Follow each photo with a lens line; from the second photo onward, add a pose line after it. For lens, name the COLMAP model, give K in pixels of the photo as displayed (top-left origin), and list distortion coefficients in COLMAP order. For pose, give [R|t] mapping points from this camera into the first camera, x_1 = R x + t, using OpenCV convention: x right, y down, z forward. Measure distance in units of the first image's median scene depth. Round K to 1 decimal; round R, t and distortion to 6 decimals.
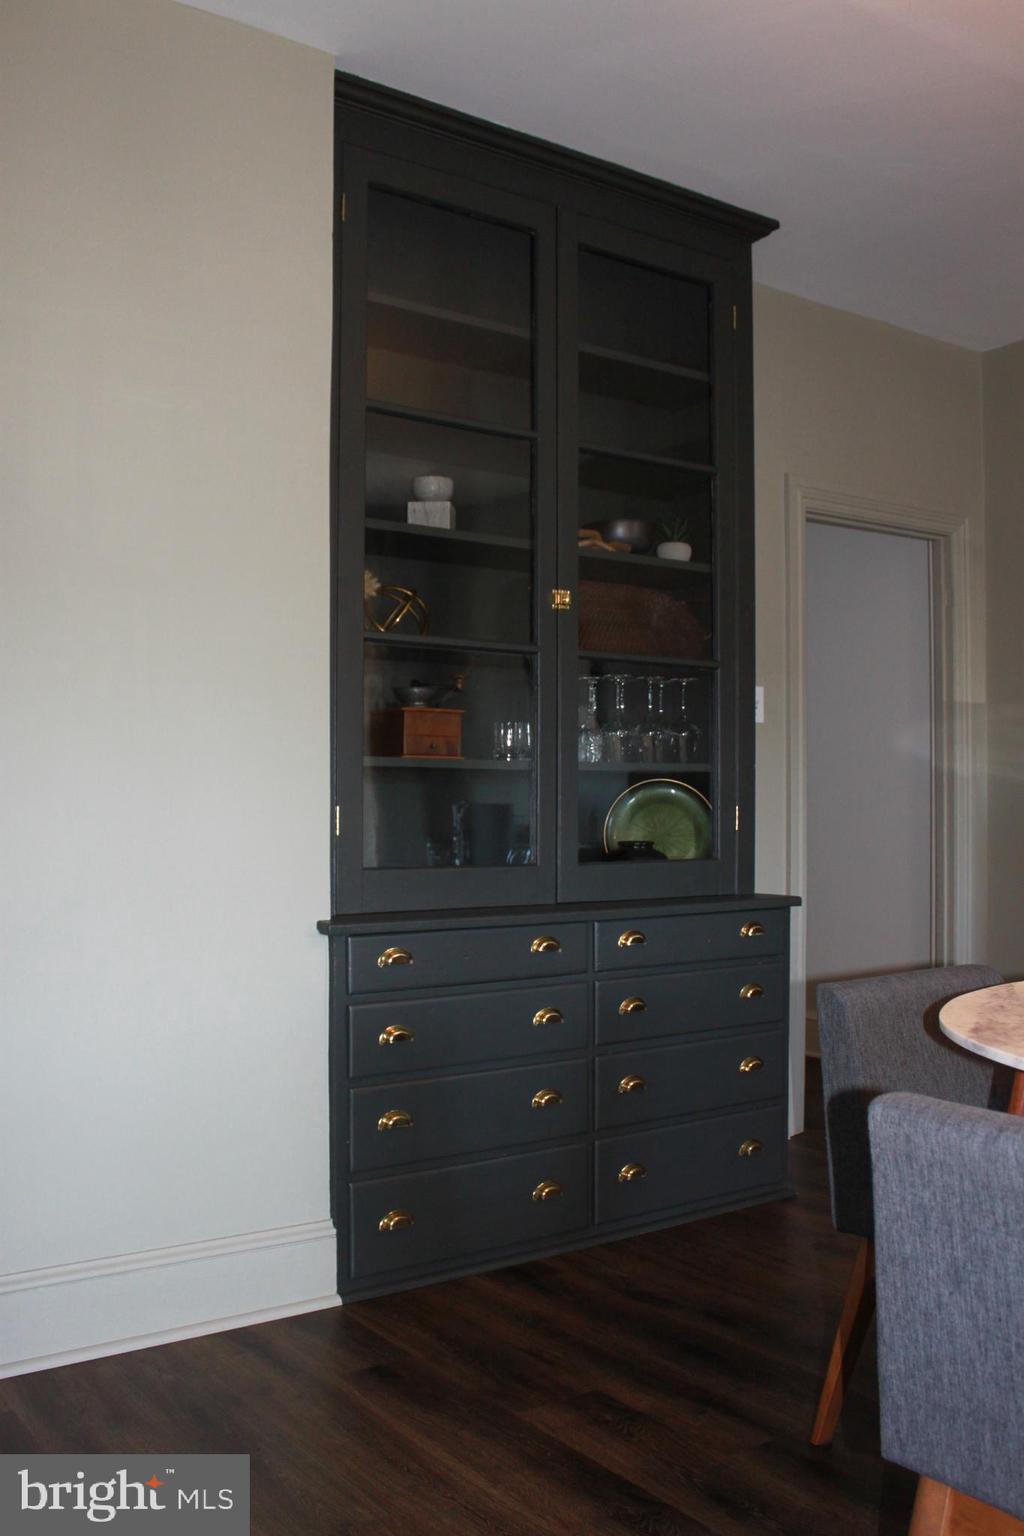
lens RADIAL K [[1376.5, 0, 512.0], [0, 1376.5, 768.0], [0, 0, 1]] dist [-0.129925, 0.011951]
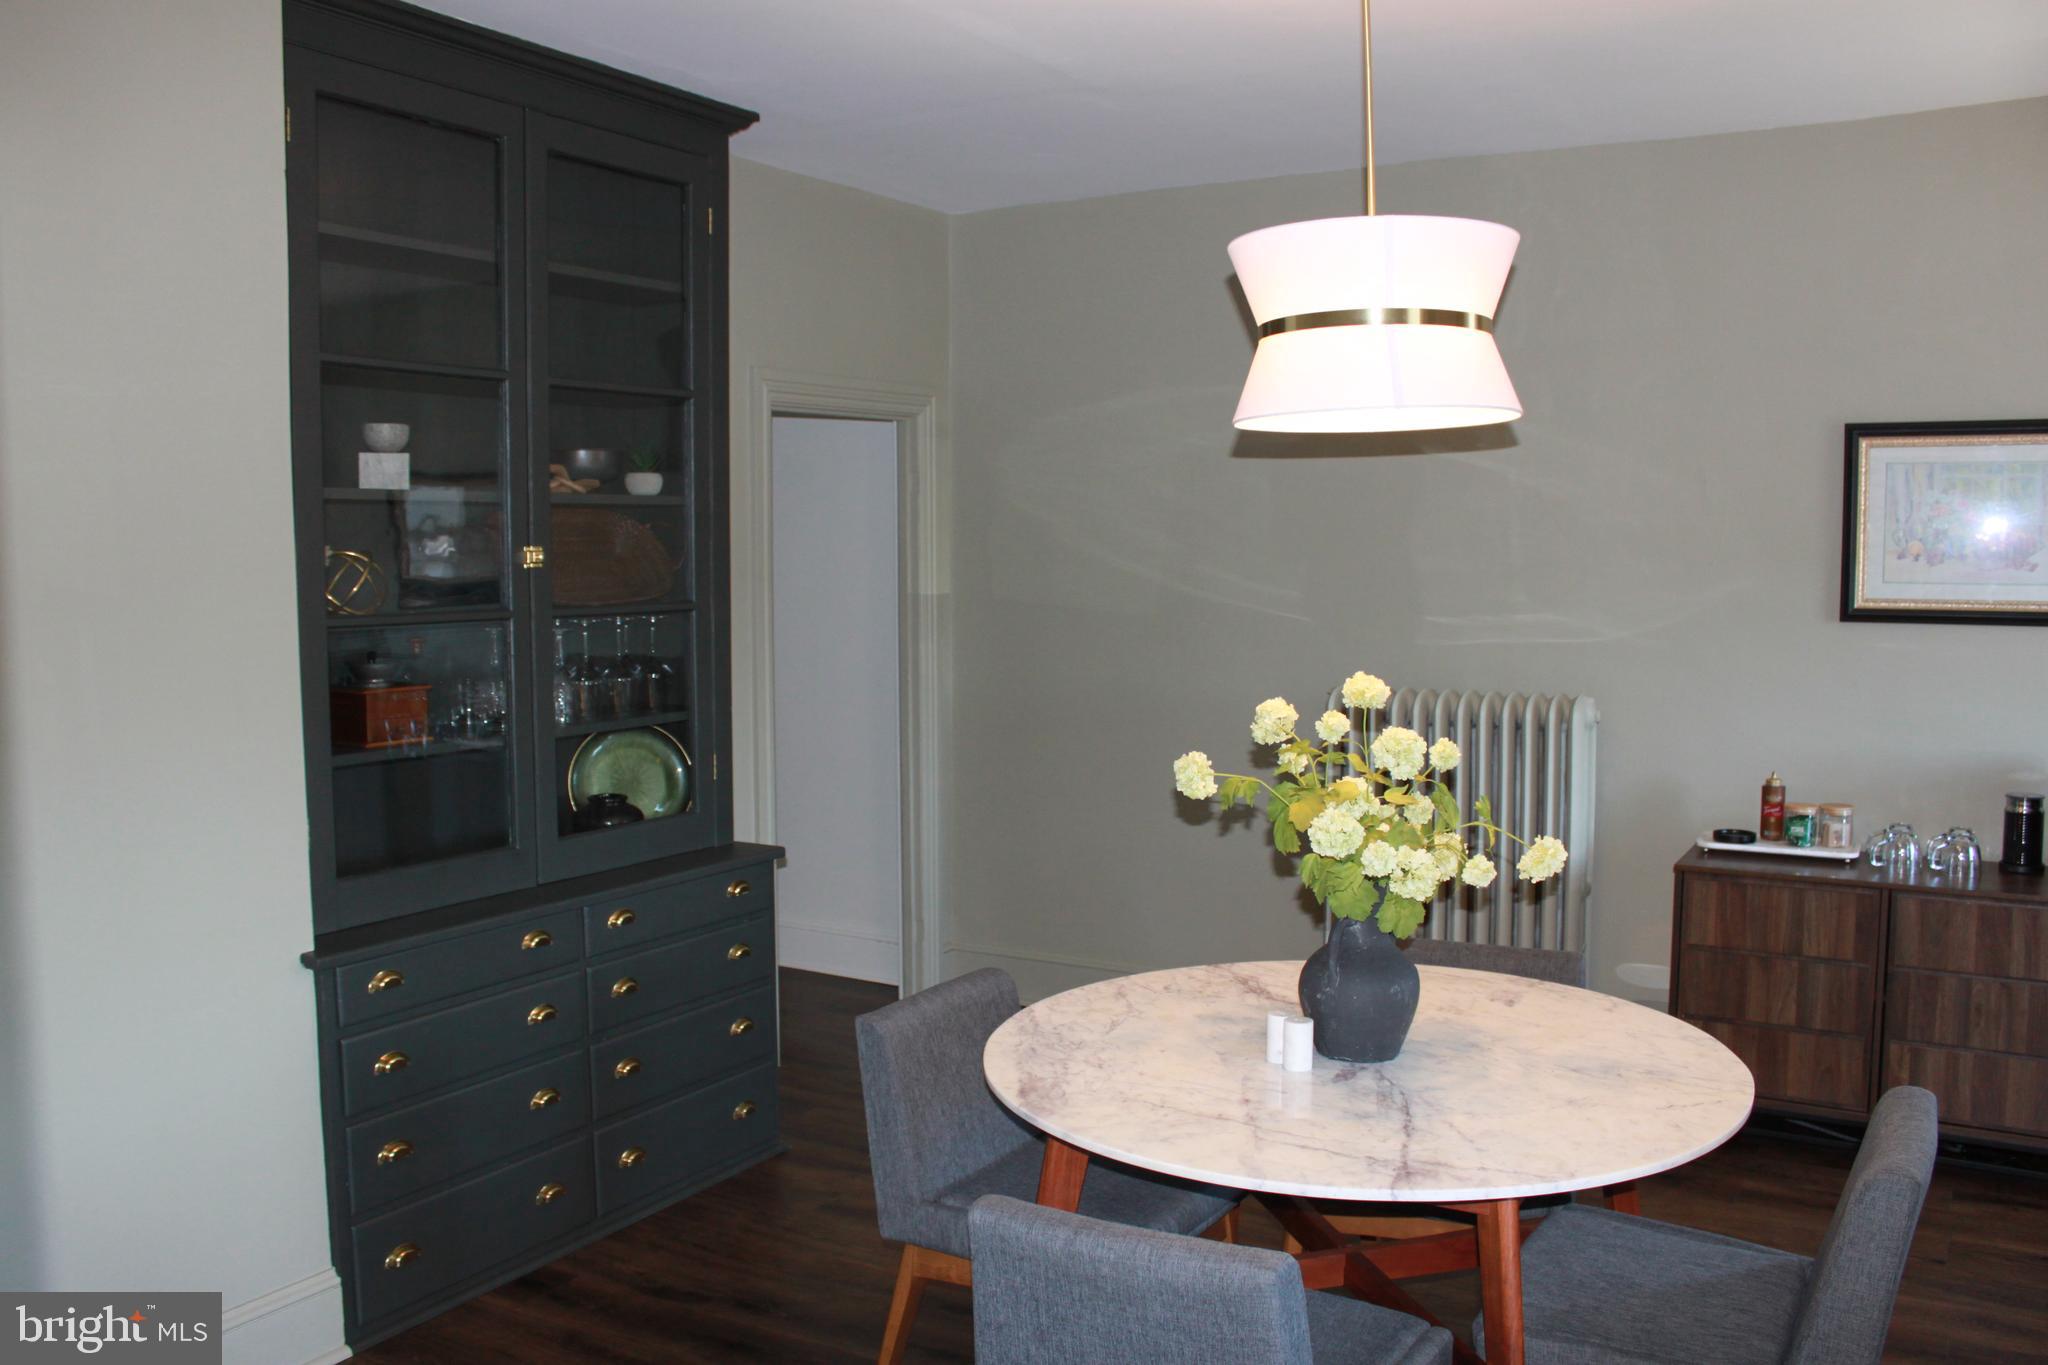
lens RADIAL K [[1686.0, 0, 1024.0], [0, 1686.0, 682.5], [0, 0, 1]] dist [-0.132230, 0.107089]
pose [[0.916132, -0.037026, 0.399164, -0.115963], [-0.003680, 0.994907, 0.100734, -0.159194], [-0.400860, -0.093754, 0.911329, -0.154849]]
